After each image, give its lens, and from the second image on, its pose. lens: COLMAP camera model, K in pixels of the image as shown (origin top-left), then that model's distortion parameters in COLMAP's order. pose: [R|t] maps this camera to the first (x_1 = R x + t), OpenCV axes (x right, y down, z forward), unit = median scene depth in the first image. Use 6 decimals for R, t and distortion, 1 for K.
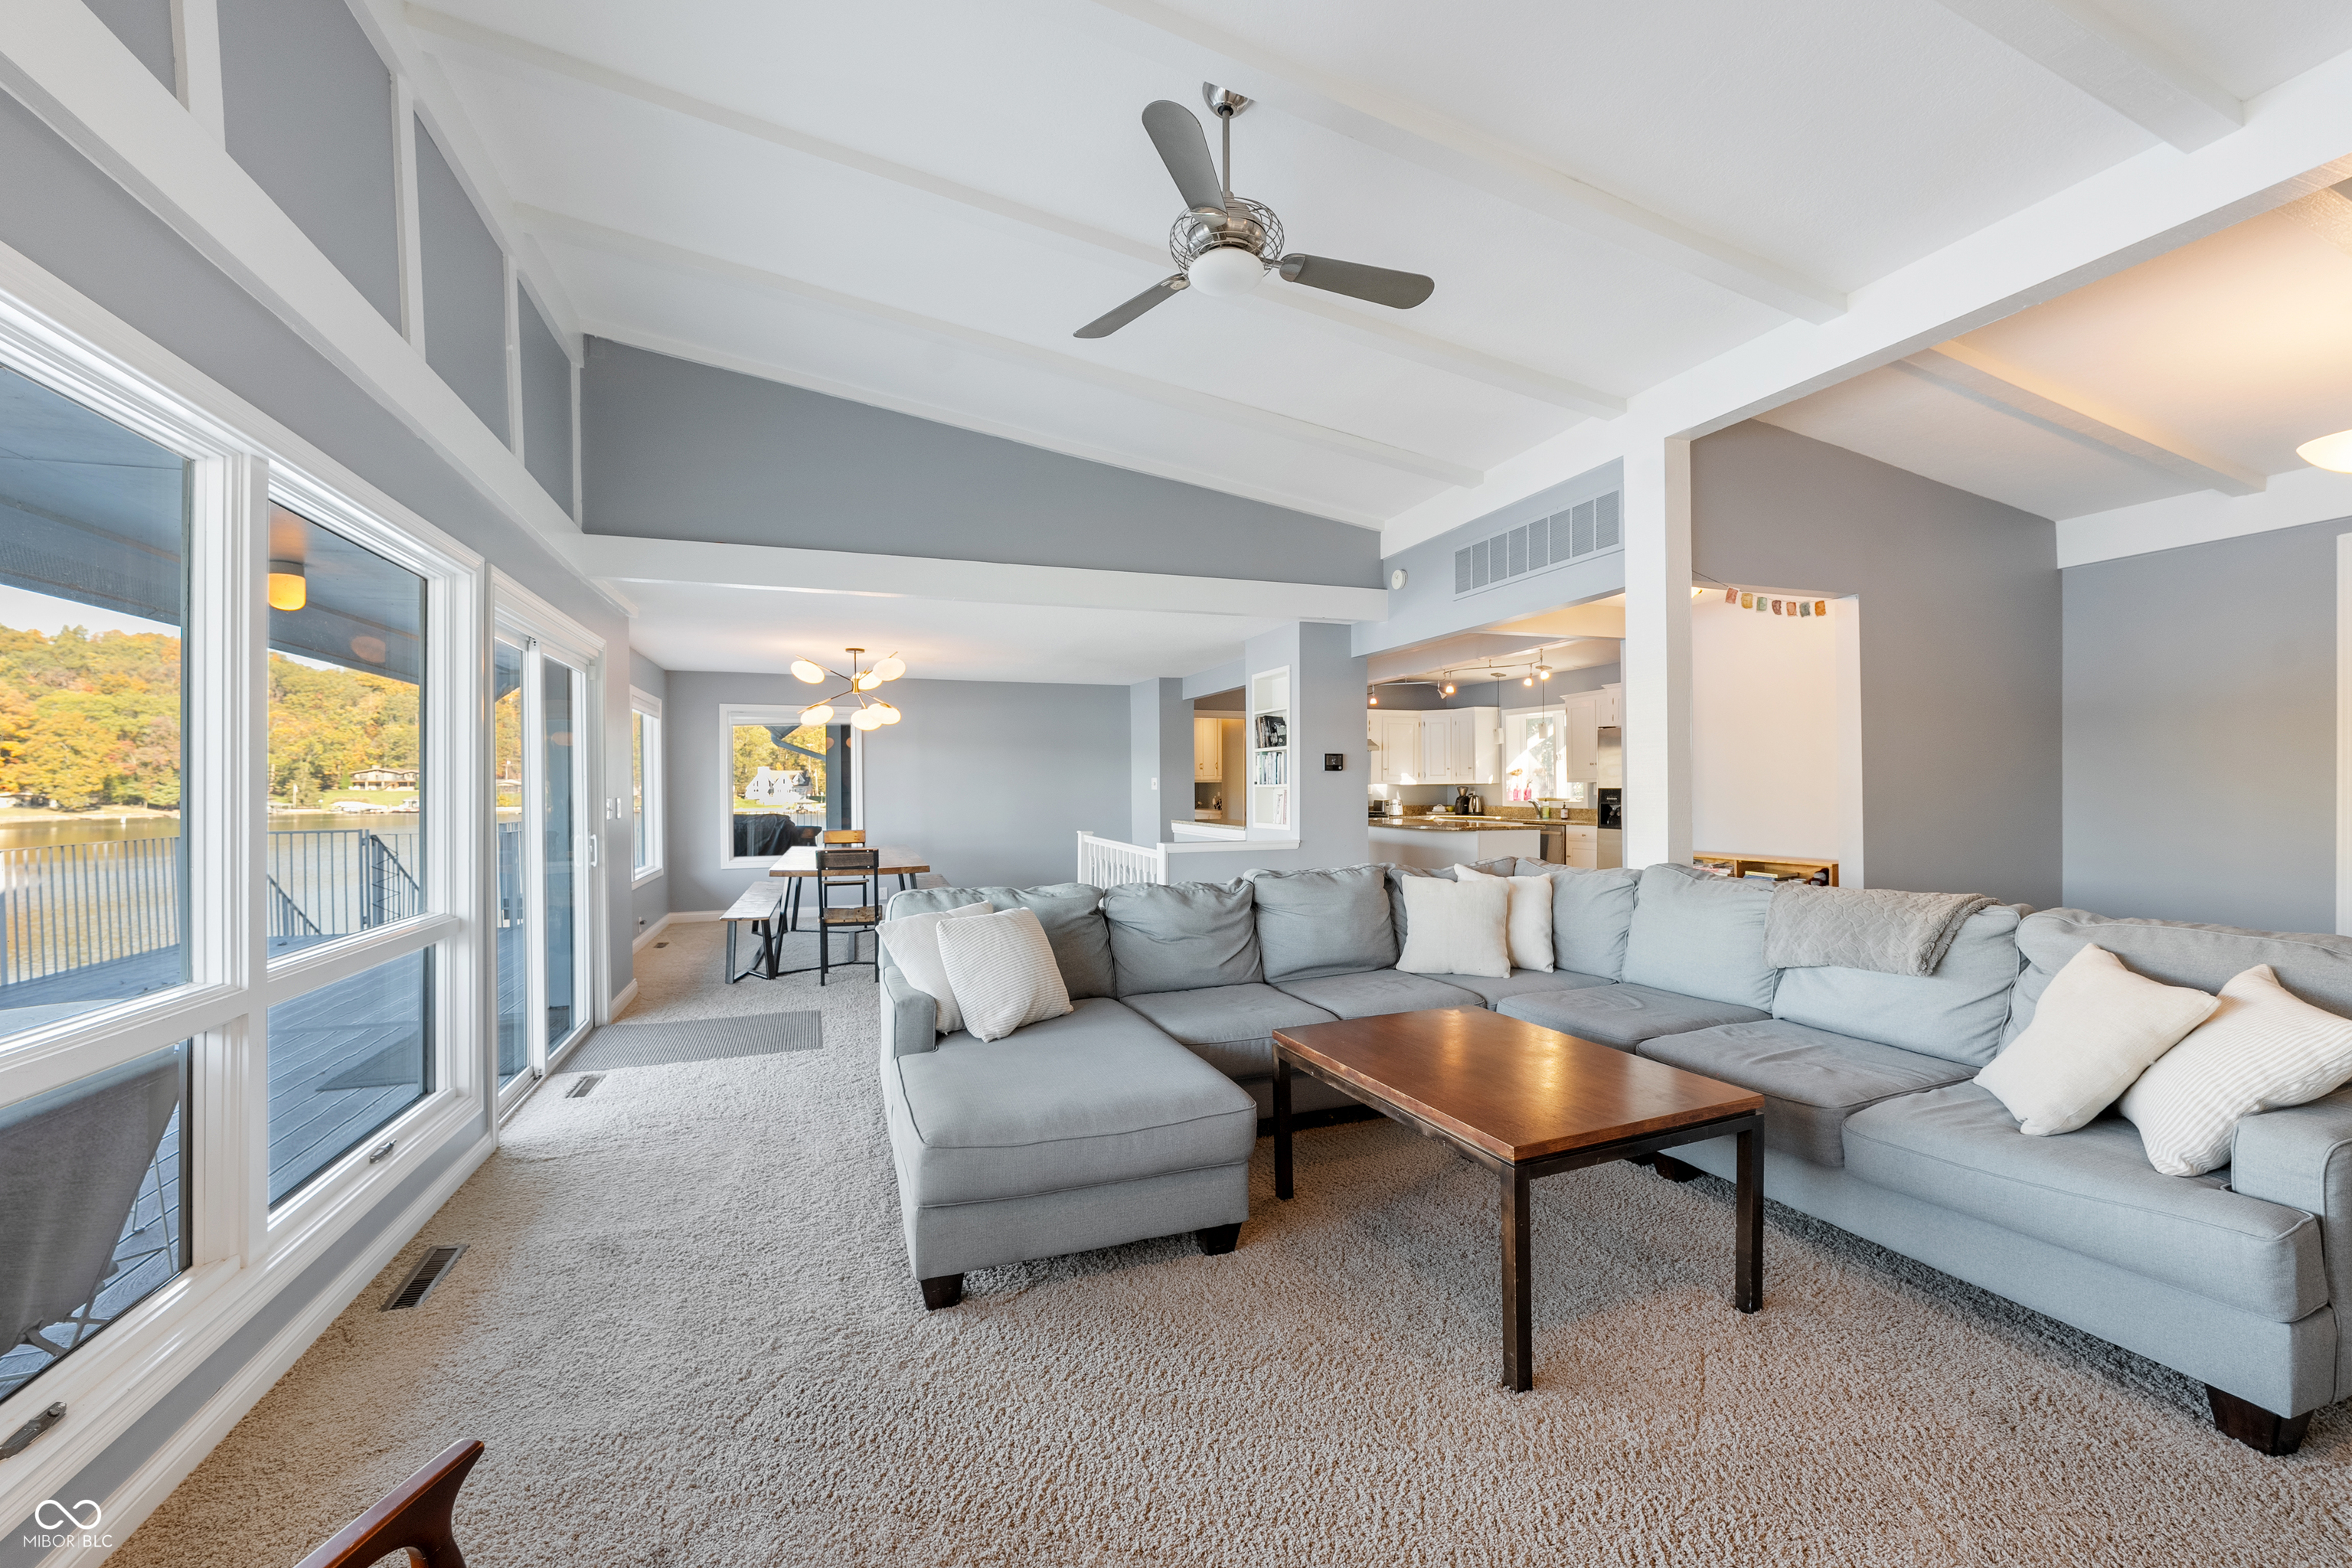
lens RADIAL K [[950.6, 0, 1176.0], [0, 950.6, 784.0], [0, 0, 1]] dist [0.000922, 0.000039]
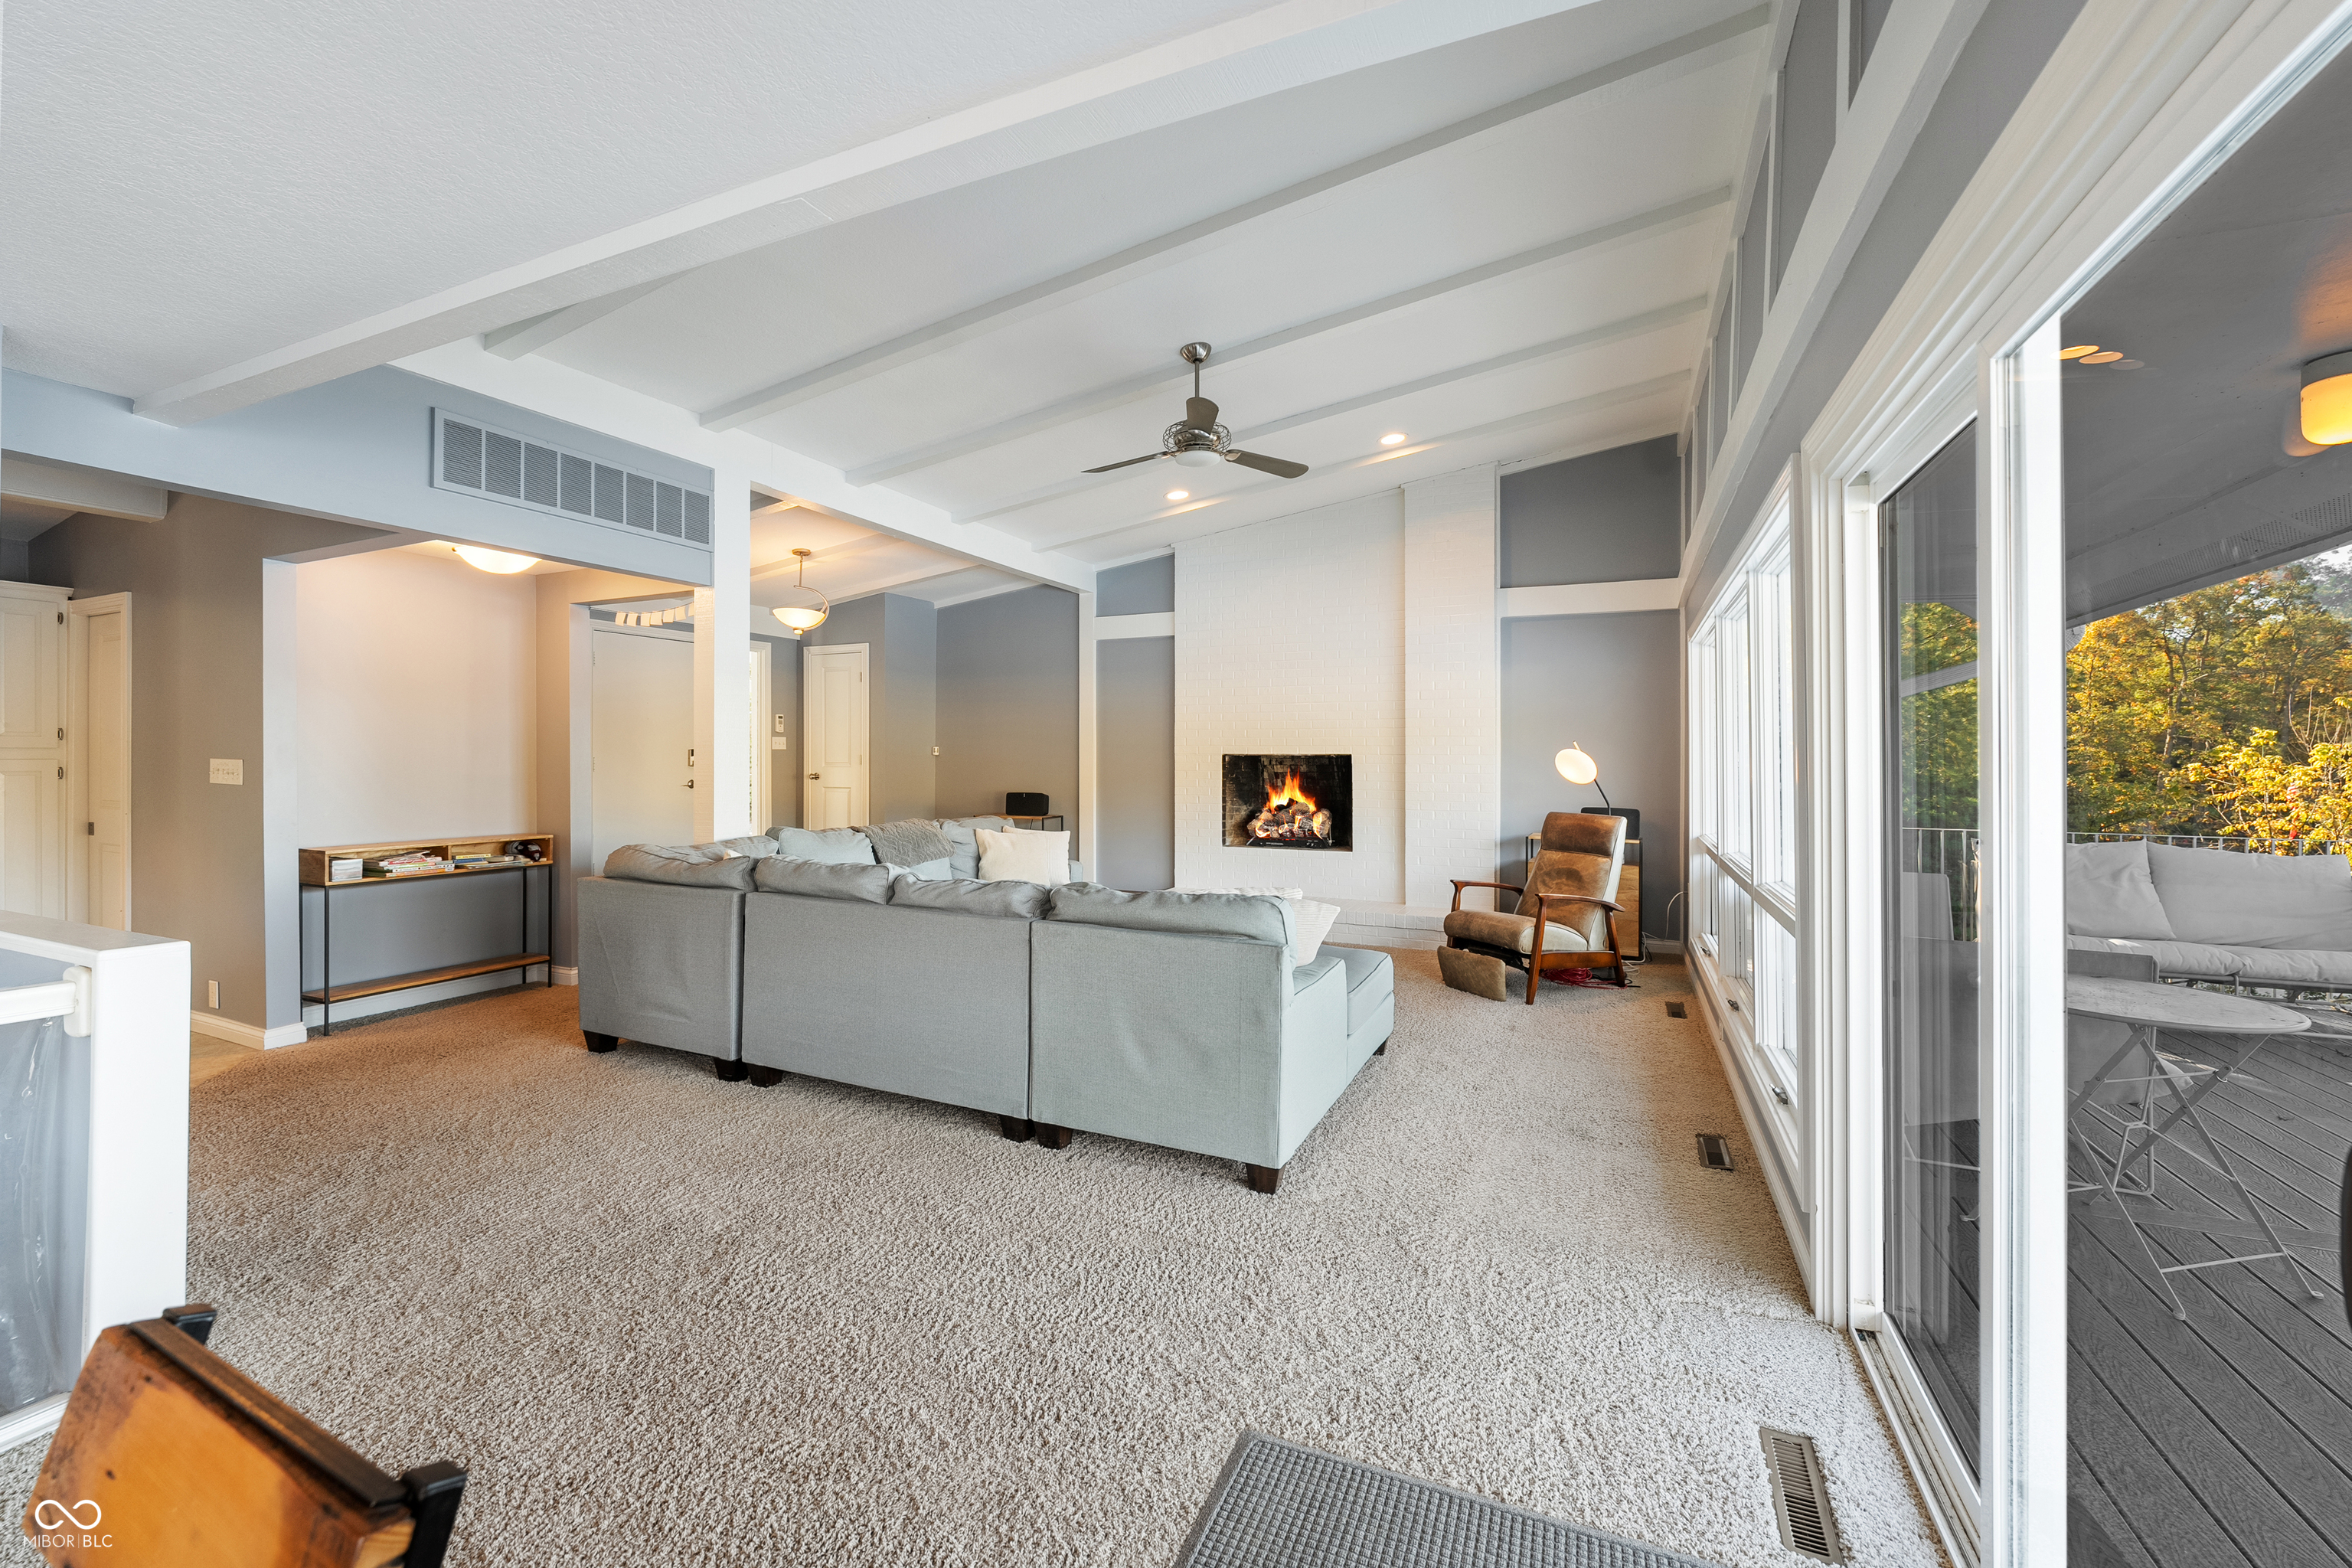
lens RADIAL K [[955.8, 0, 1178.2], [0, 955.8, 756.7], [0, 0, 1]] dist [-0.015537, -0.000166]
pose [[-0.720696, 0.006639, 0.693220, -0.263737], [-0.002740, 0.999919, -0.012425, 0.001023], [-0.693246, -0.010855, -0.720619, 0.546060]]
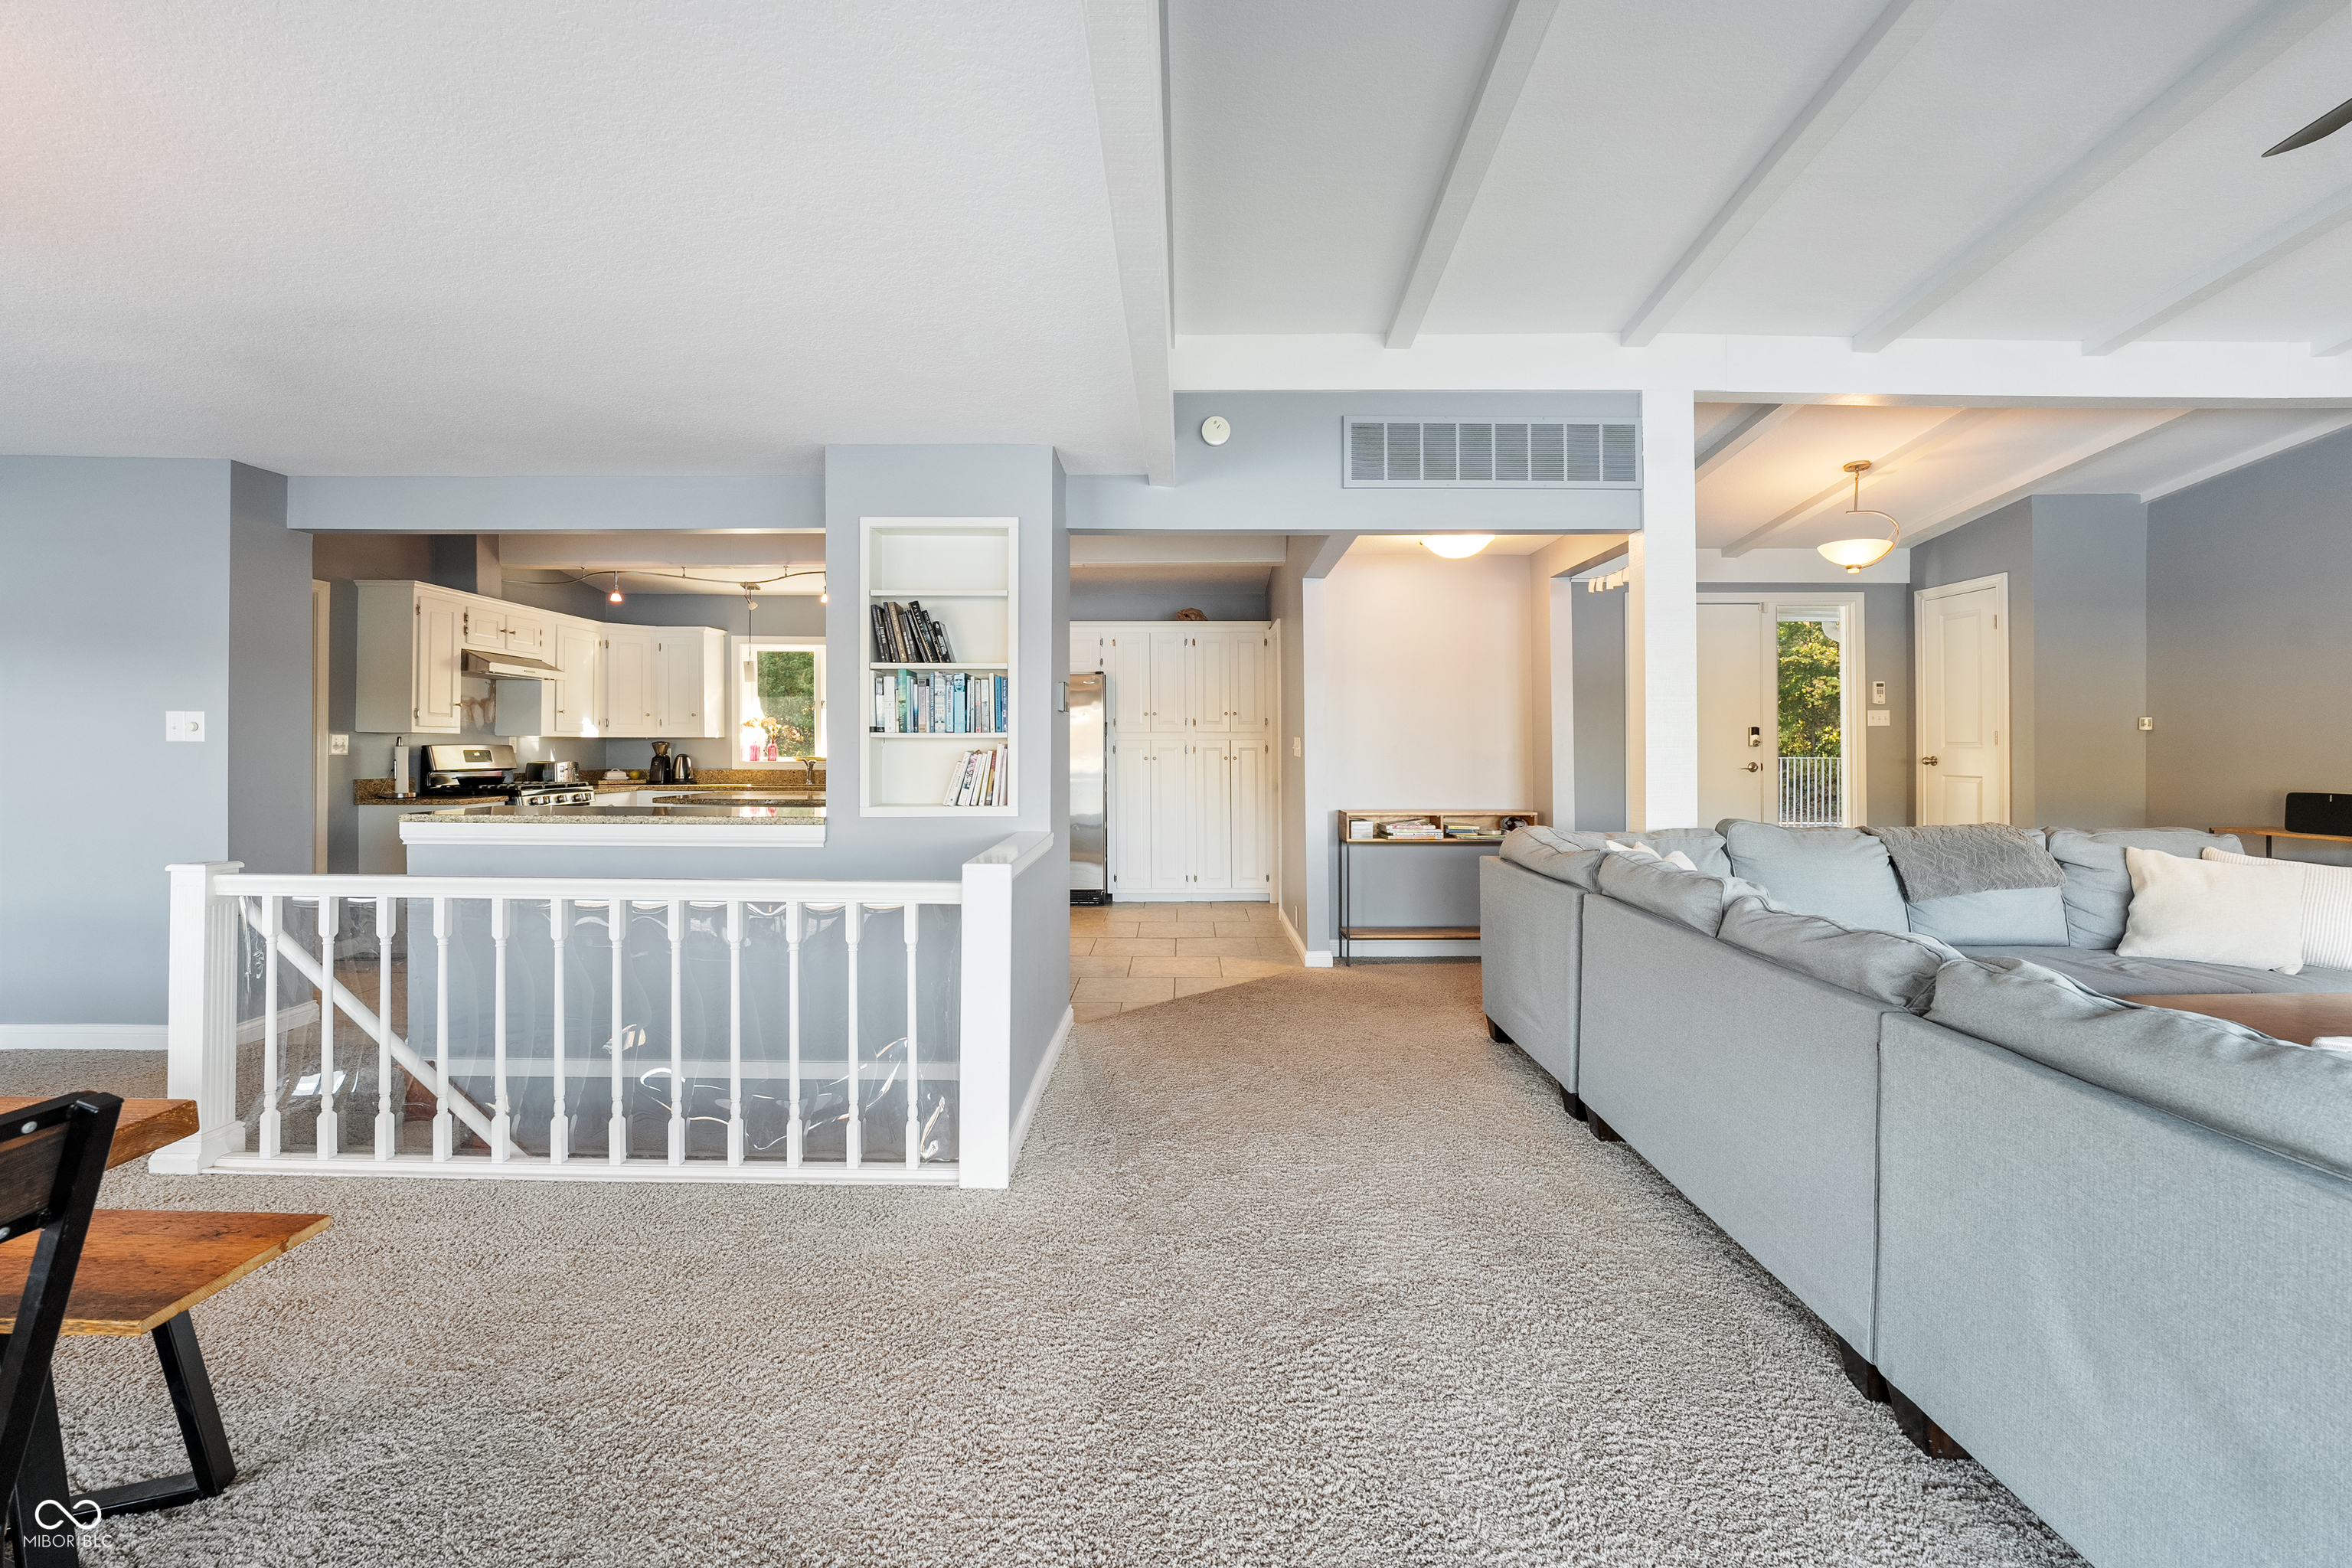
lens RADIAL K [[964.8, 0, 1181.4], [0, 964.8, 747.3], [0, 0, 1]] dist [-0.015092, 0.000086]
pose [[0.340209, 0.004382, 0.940340, -0.220122], [-0.008560, 0.999962, -0.001563, 0.004741], [-0.940311, -0.007517, 0.340234, 0.424160]]
